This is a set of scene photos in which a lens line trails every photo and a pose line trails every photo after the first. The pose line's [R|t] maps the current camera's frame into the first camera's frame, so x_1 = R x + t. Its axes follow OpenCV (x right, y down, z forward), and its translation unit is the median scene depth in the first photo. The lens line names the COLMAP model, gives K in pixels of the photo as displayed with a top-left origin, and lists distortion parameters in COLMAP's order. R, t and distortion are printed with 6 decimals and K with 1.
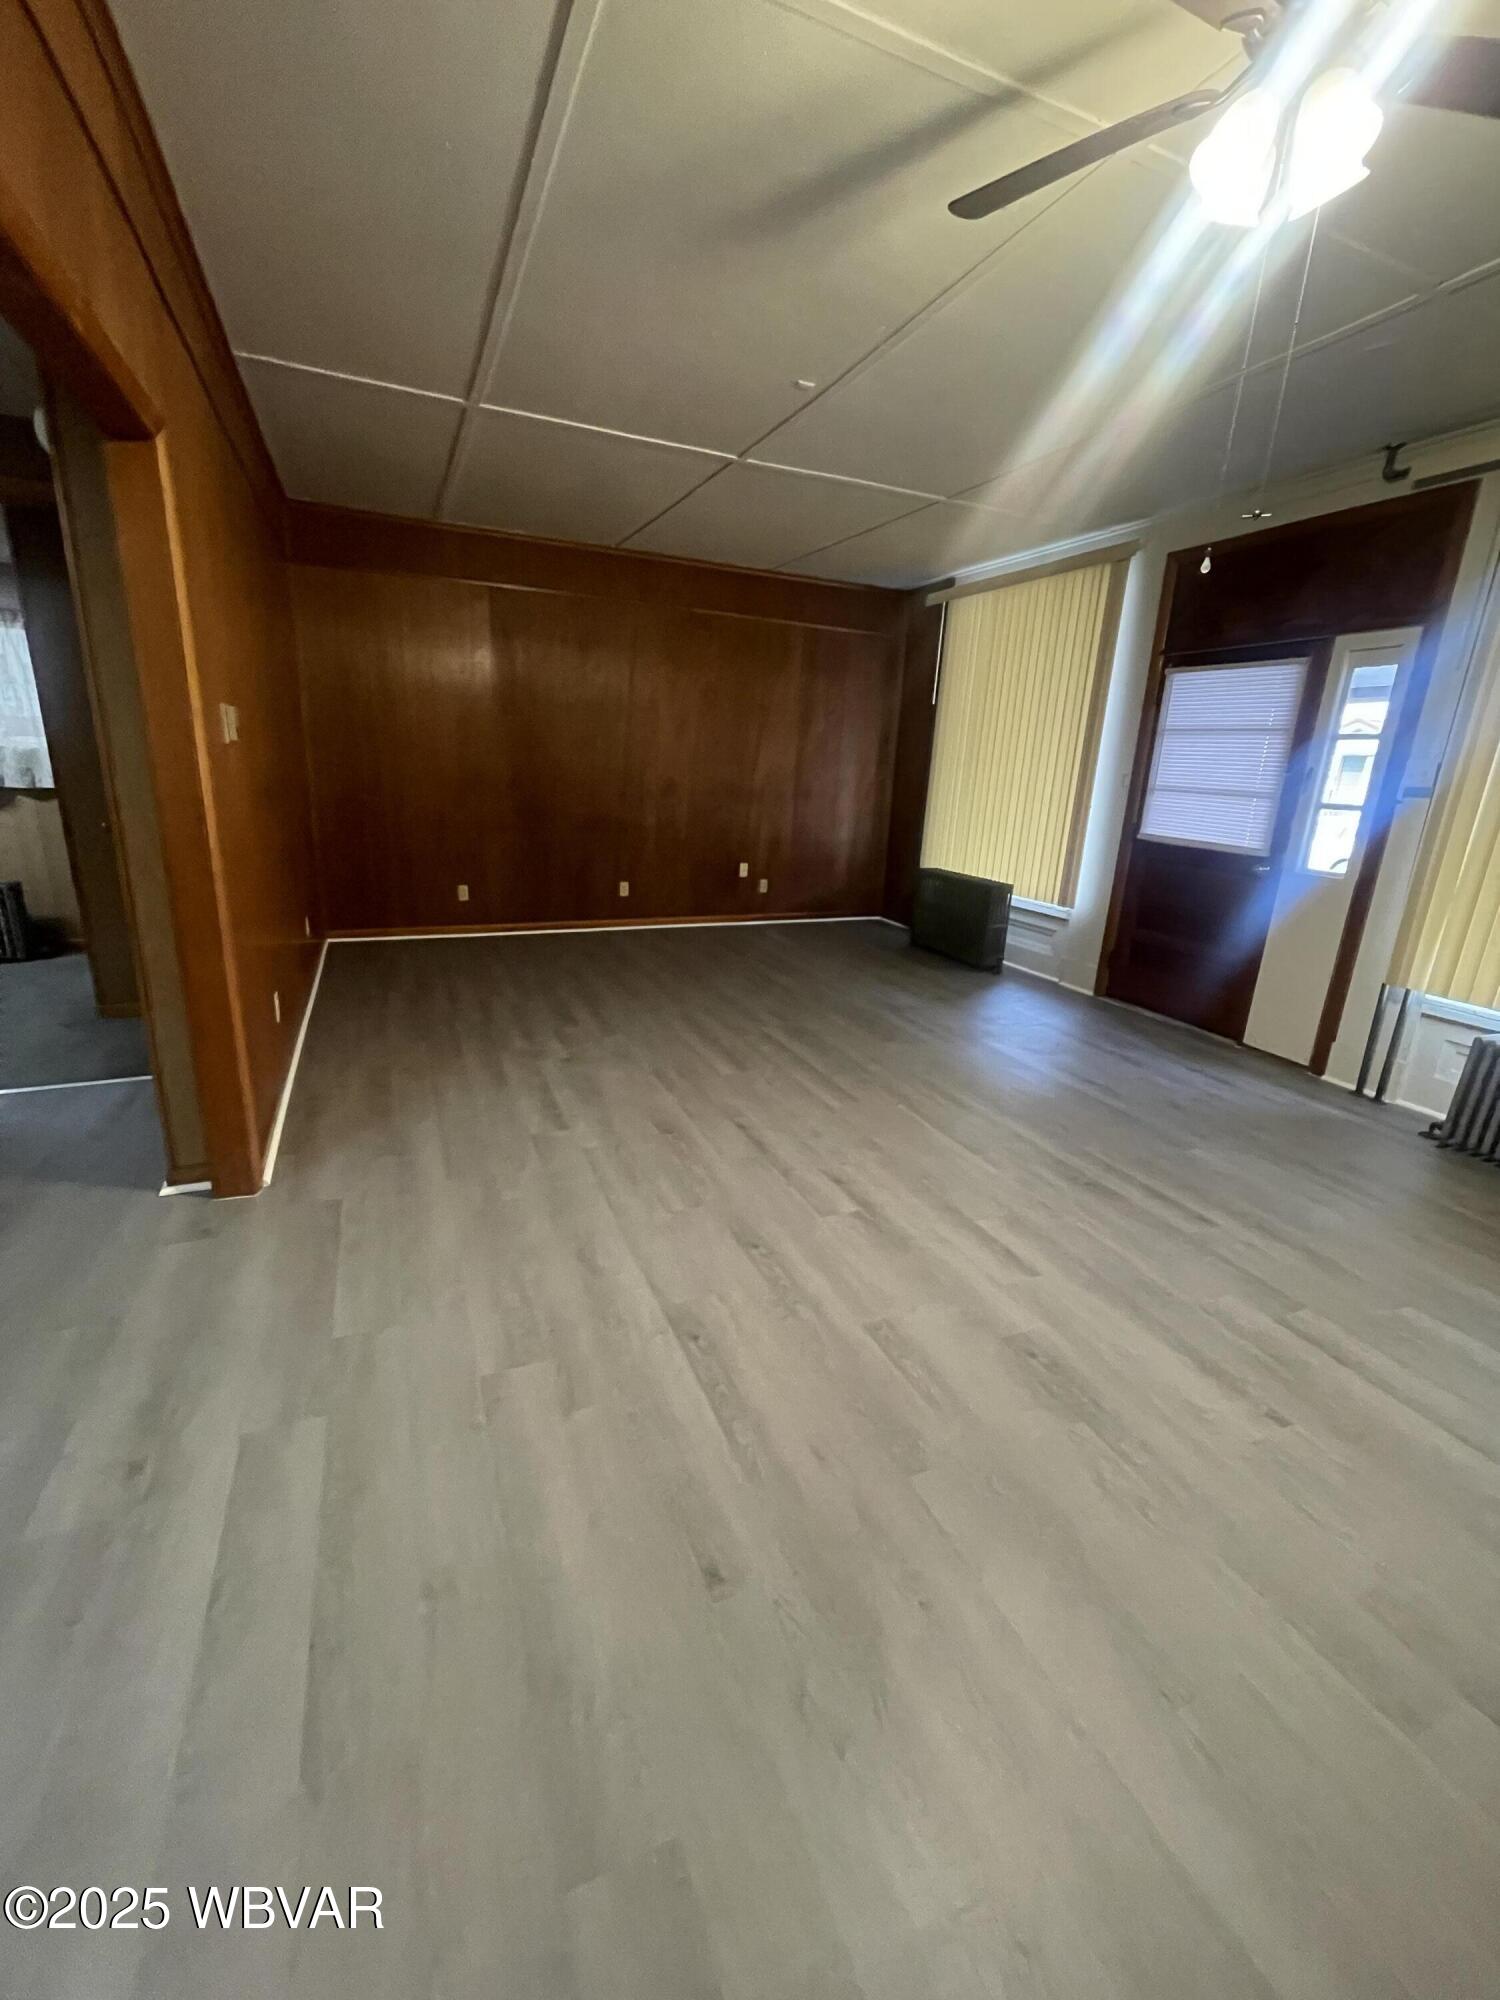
lens RADIAL K [[806.8, 0, 747.7], [0, 806.8, 997.7], [0, 0, 1]] dist [-0.000379, -0.000970]
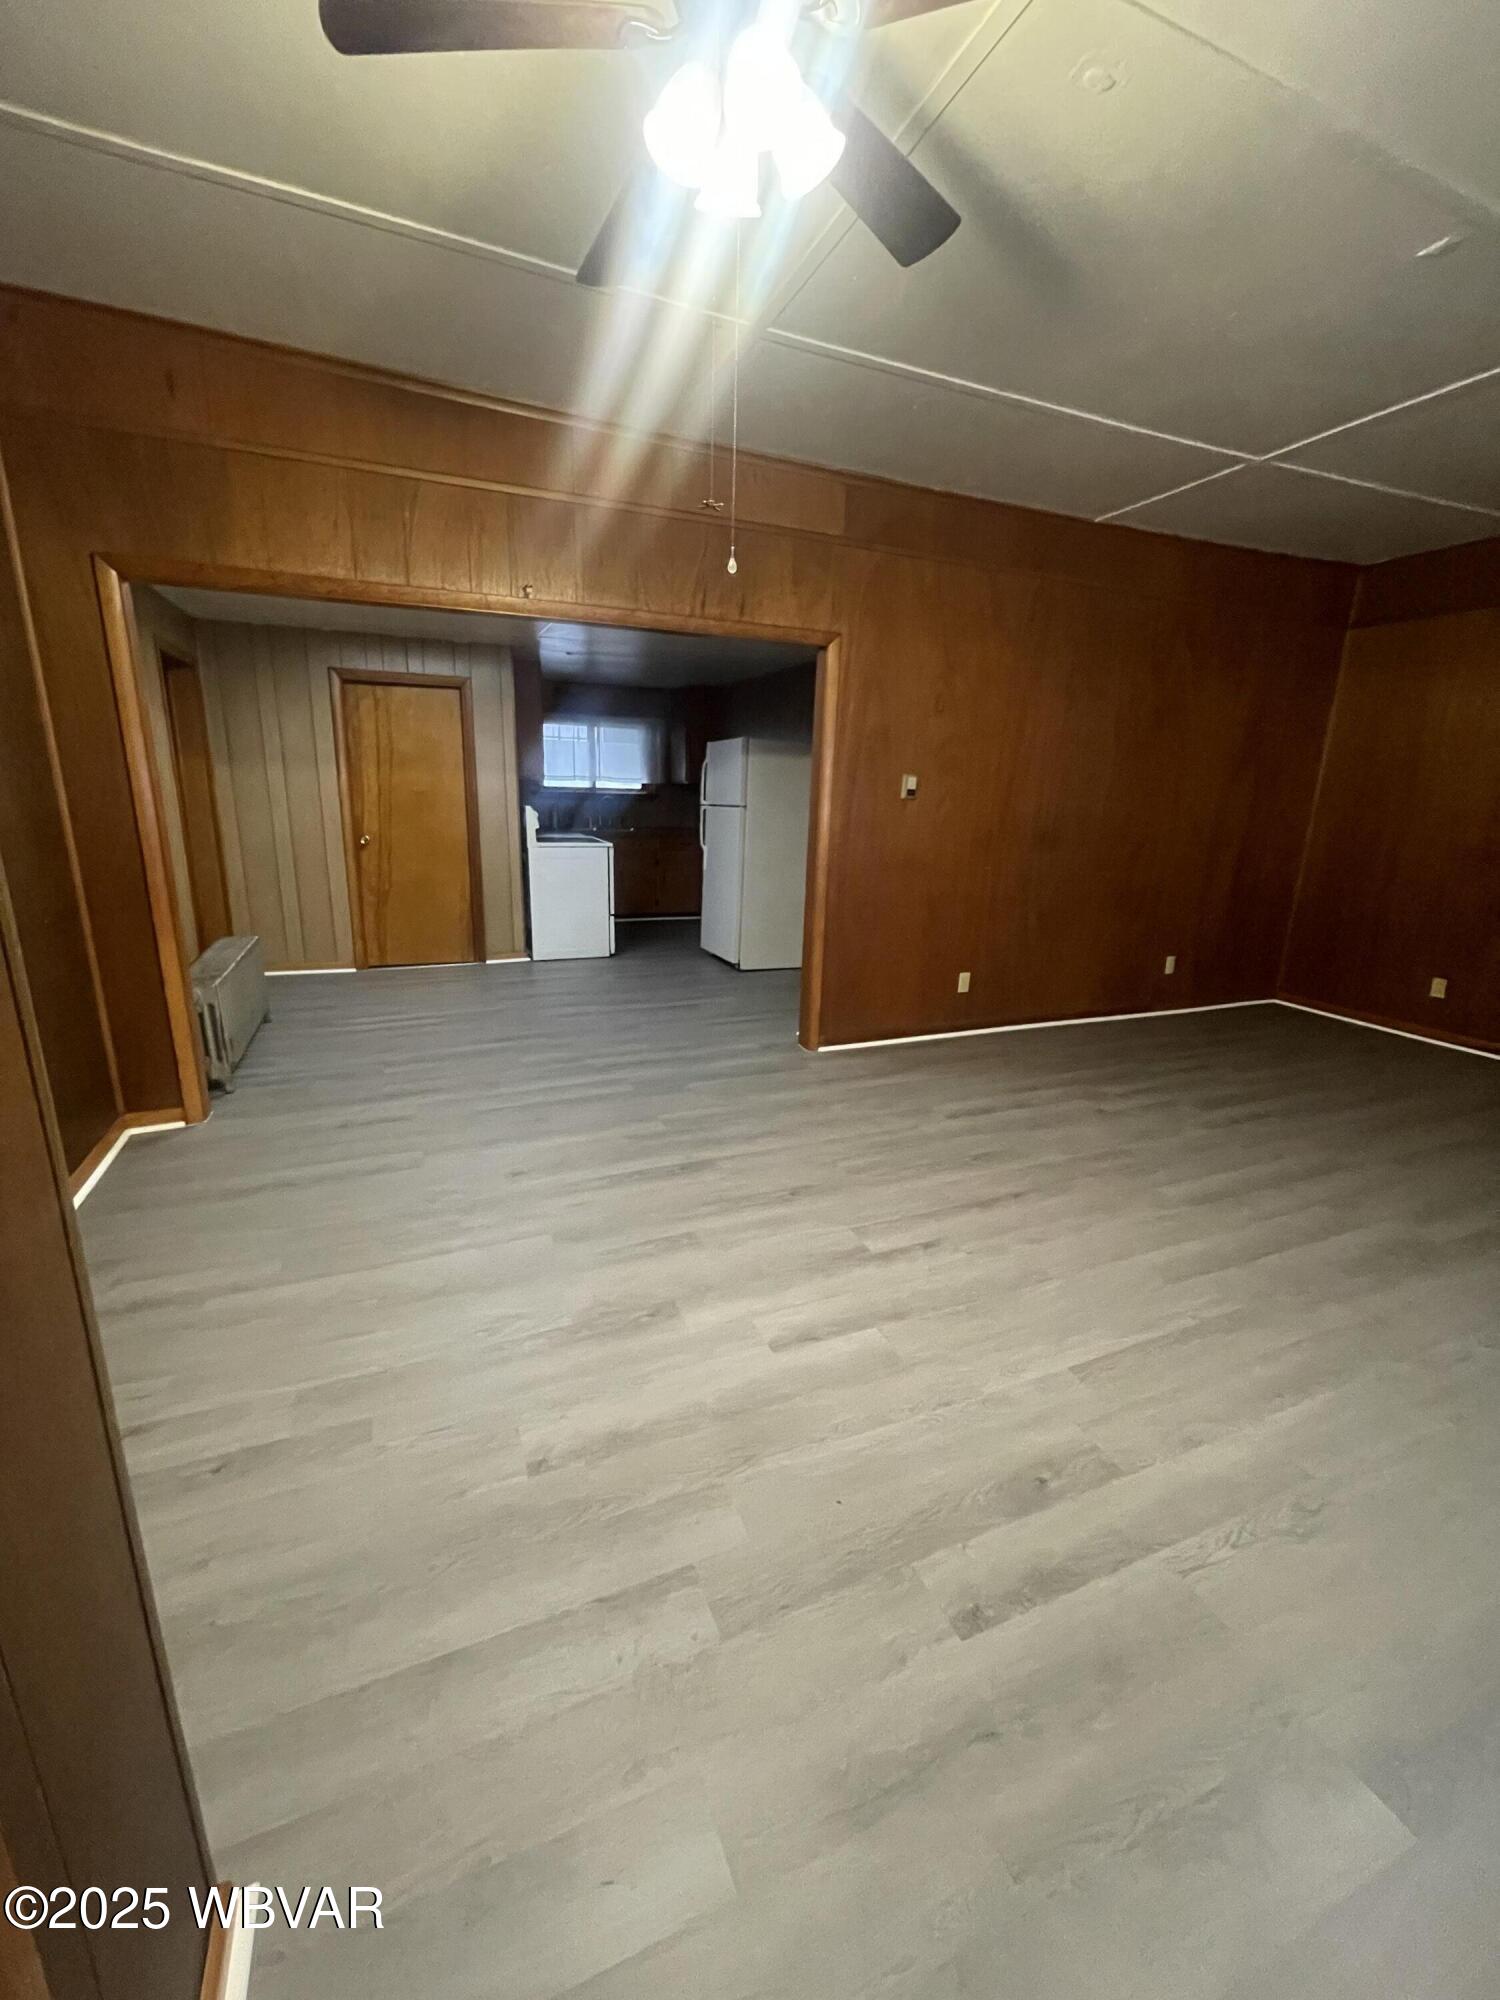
lens RADIAL K [[806.8, 0, 754.6], [0, 806.8, 1001.3], [0, 0, 1]] dist [-0.000379, -0.000970]
pose [[-0.018002, 0.212518, -0.976991, 0.969845], [-0.307433, 0.928634, 0.207663, -0.164510], [0.951399, 0.304098, 0.048618, 0.689380]]
